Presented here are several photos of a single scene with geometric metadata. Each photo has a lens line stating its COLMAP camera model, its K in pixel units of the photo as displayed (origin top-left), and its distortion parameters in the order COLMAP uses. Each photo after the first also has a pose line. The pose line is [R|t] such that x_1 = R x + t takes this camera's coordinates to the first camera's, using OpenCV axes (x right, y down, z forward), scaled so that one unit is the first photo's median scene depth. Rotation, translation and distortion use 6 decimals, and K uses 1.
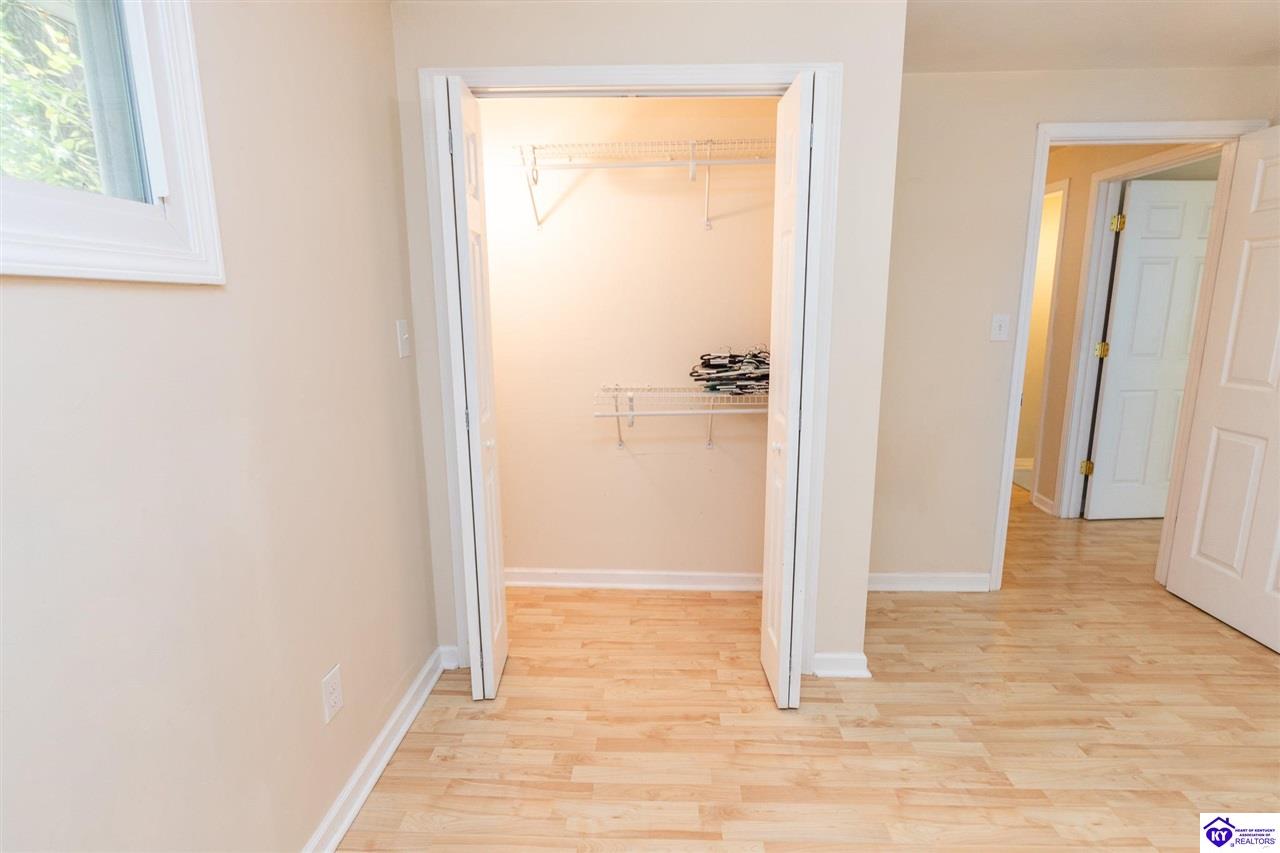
lens RADIAL K [[620.3, 0, 648.0], [0, 620.3, 463.8], [0, 0, 1]] dist [0.002265, 0.000877]
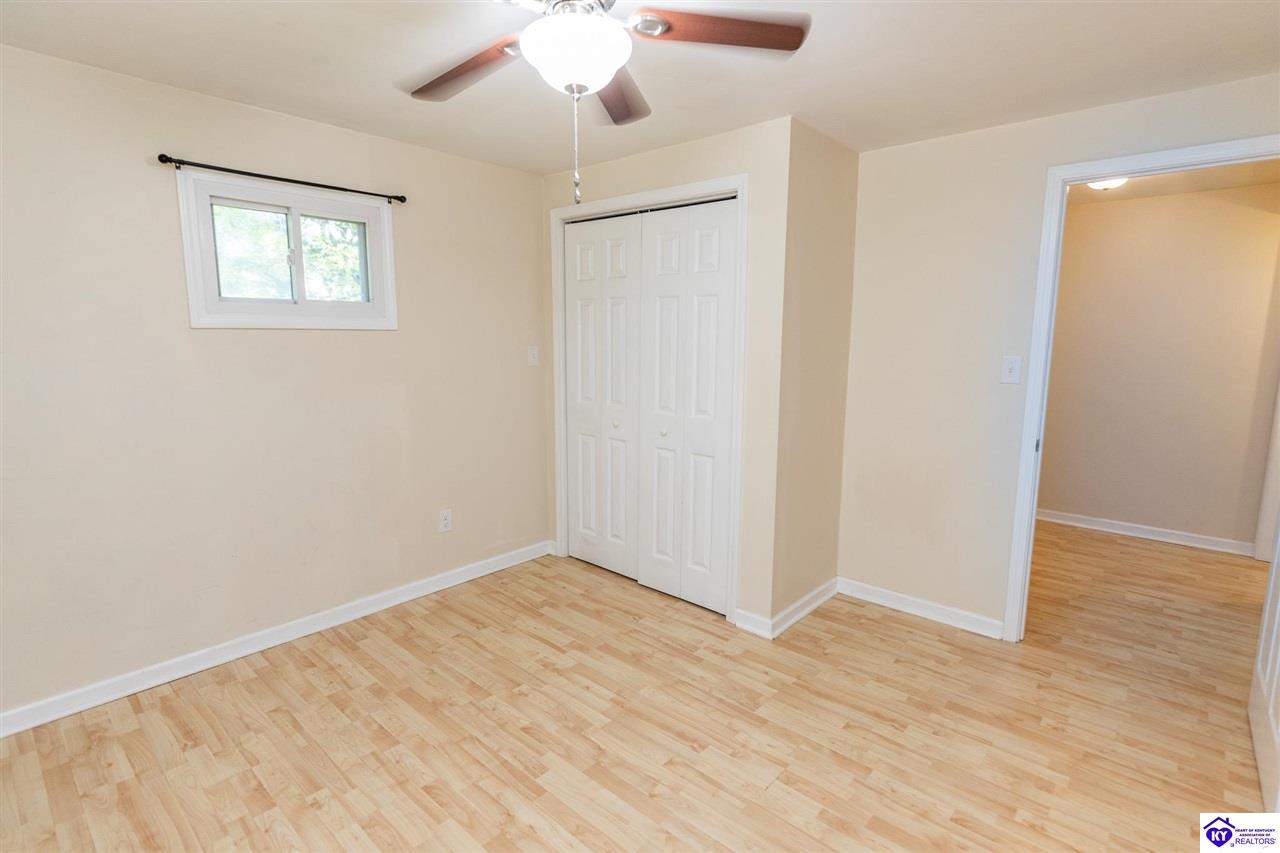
lens RADIAL K [[617.7, 0, 647.1], [0, 617.7, 422.7], [0, 0, 1]] dist [-0.000149, 0.002177]
pose [[0.765765, 0.104304, -0.634606, 1.022956], [-0.173474, 0.983685, -0.047648, 0.018679], [0.619282, 0.146574, 0.771366, -0.201377]]
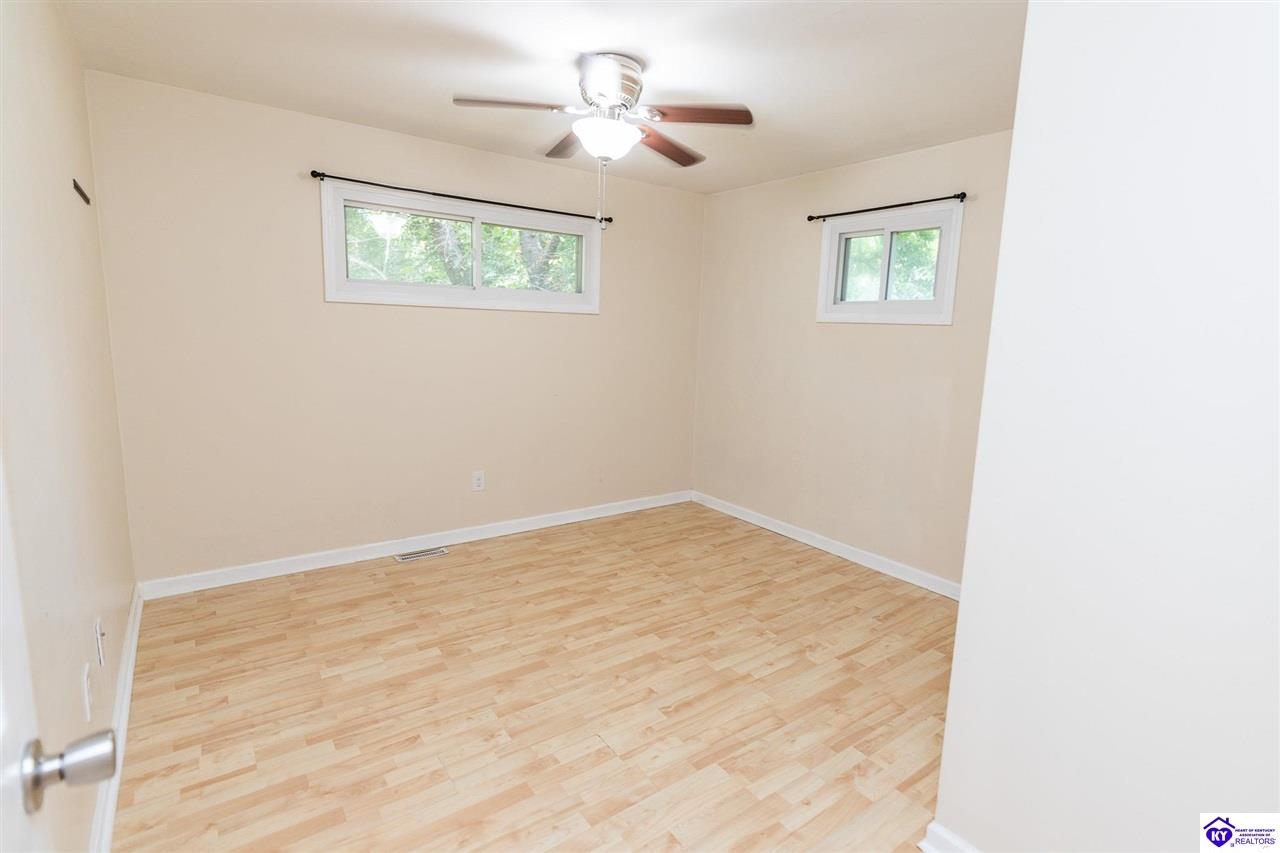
lens RADIAL K [[617.7, 0, 647.1], [0, 617.7, 422.7], [0, 0, 1]] dist [-0.000149, 0.002177]
pose [[-0.792979, 0.076291, -0.604453, 1.130177], [-0.178531, 0.919478, 0.350266, -0.344417], [0.582504, 0.385667, -0.715507, 1.281910]]
